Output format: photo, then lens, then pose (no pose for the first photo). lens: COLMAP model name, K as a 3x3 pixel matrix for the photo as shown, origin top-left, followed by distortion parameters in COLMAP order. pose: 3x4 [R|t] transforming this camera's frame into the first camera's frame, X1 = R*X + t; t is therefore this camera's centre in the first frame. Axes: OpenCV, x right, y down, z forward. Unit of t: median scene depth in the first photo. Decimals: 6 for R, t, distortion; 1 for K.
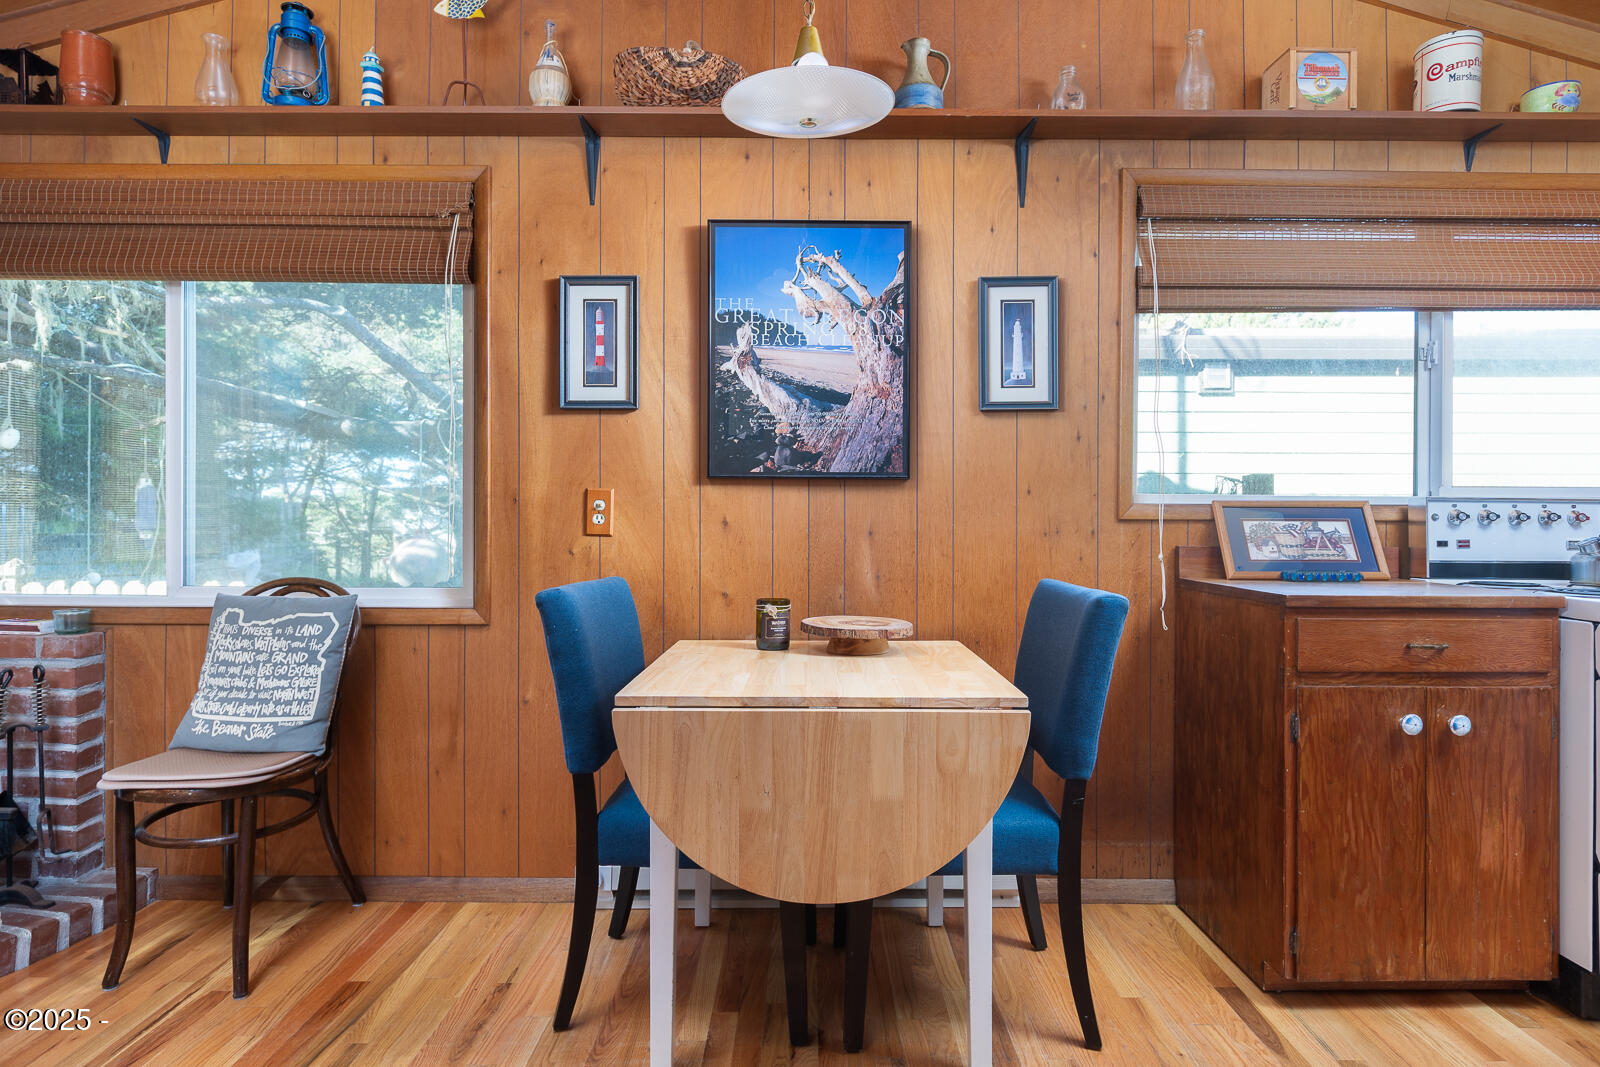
lens RADIAL K [[788.3, 0, 816.7], [0, 788.3, 530.4], [0, 0, 1]] dist [-0.002447, 0.000554]
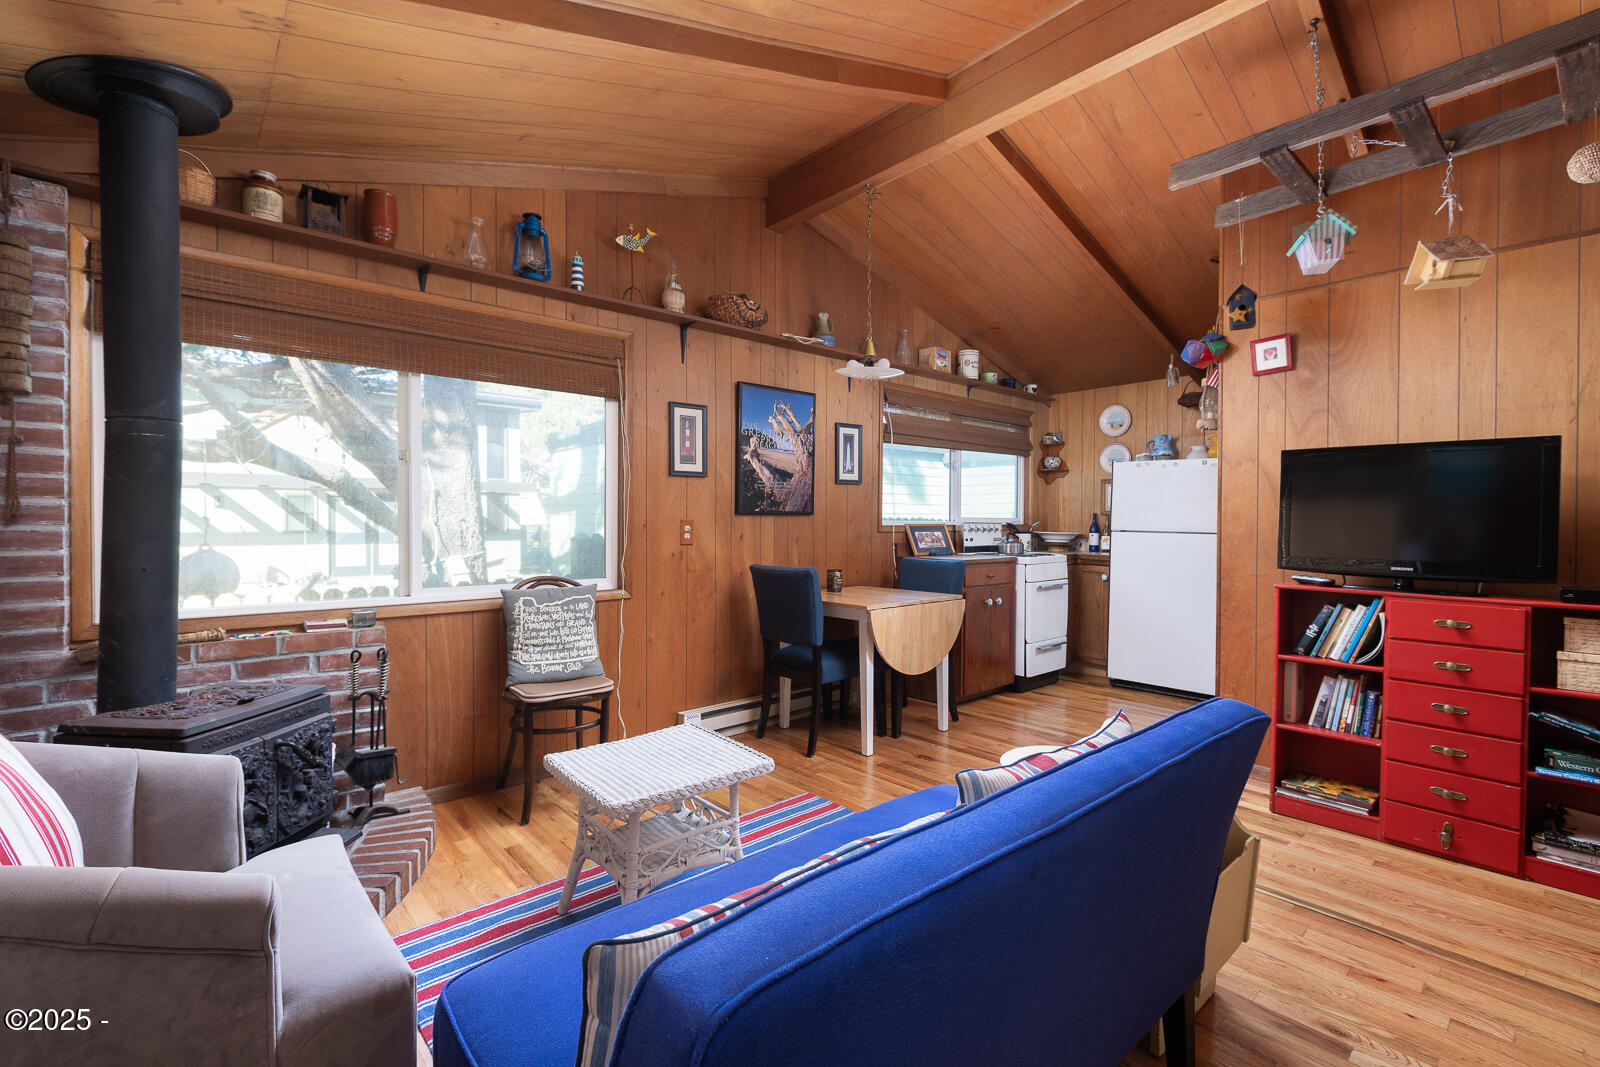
lens RADIAL K [[666.6, 0, 783.0], [0, 666.6, 528.5], [0, 0, 1]] dist [-0.019595, -0.000040]
pose [[0.775806, -0.010749, 0.630880, -1.092736], [0.006871, 0.999940, 0.008587, -0.044052], [-0.630935, -0.002327, 0.775833, -0.343849]]
